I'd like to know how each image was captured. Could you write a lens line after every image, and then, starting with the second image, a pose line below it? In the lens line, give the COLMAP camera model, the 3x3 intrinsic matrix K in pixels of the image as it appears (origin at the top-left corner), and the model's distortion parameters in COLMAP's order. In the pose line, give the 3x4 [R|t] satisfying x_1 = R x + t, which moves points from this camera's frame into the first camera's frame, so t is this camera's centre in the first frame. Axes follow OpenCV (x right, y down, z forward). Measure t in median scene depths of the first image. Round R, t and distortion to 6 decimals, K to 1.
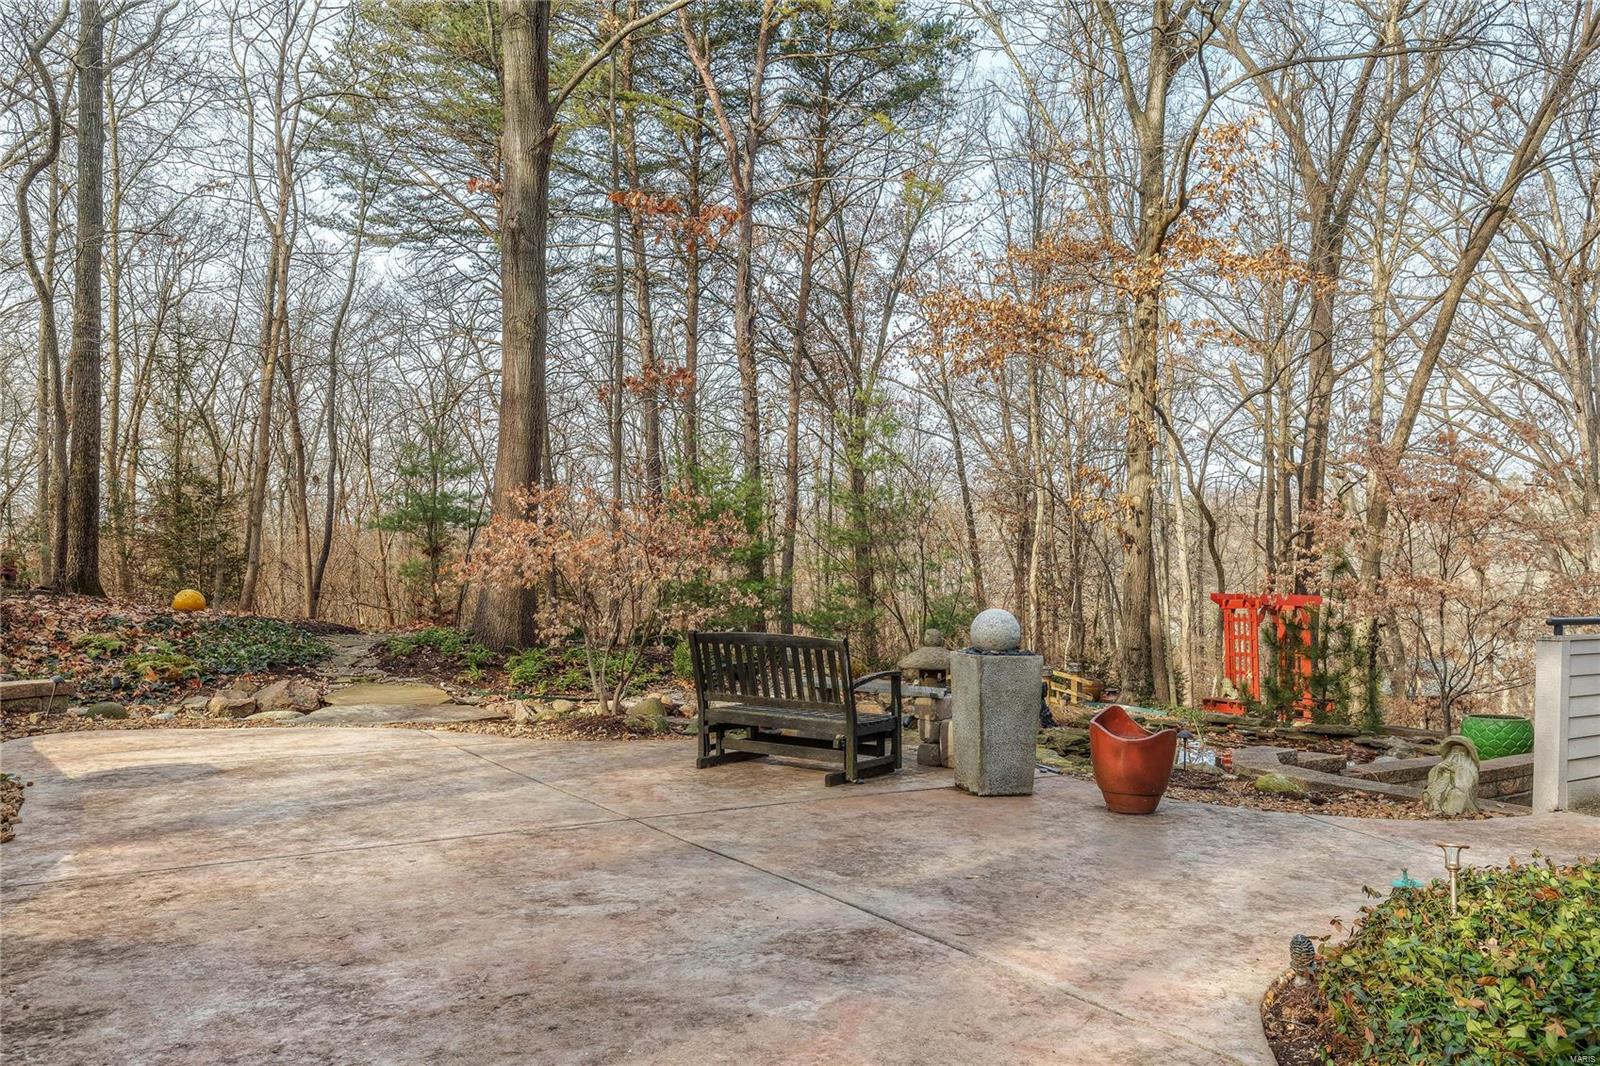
lens RADIAL K [[1113.0, 0, 801.5], [0, 1113.0, 595.5], [0, 0, 1]] dist [-0.028544, 0.001375]
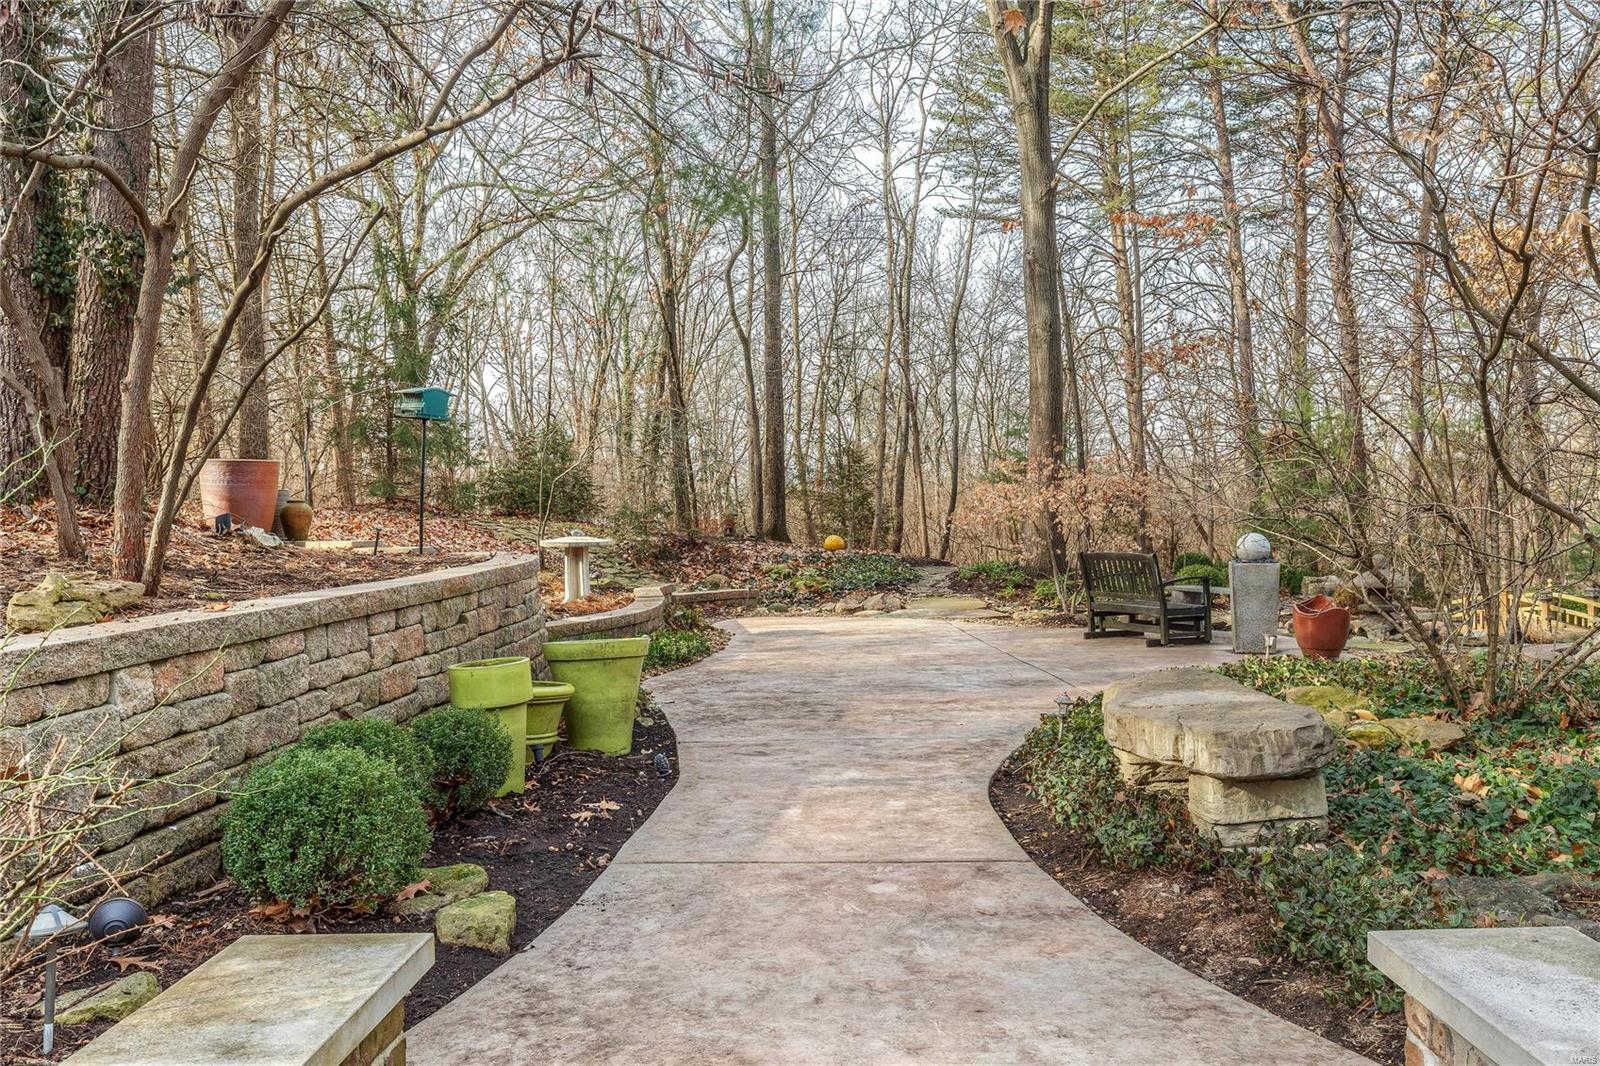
lens RADIAL K [[1231.8, 0, 800.7], [0, 1231.8, 595.1], [0, 0, 1]] dist [0.004929, 0.002296]
pose [[0.837382, 0.003354, -0.546609, 0.336981], [0.020974, 0.999048, 0.038263, 0.012058], [0.546216, -0.043505, 0.836514, -0.435067]]
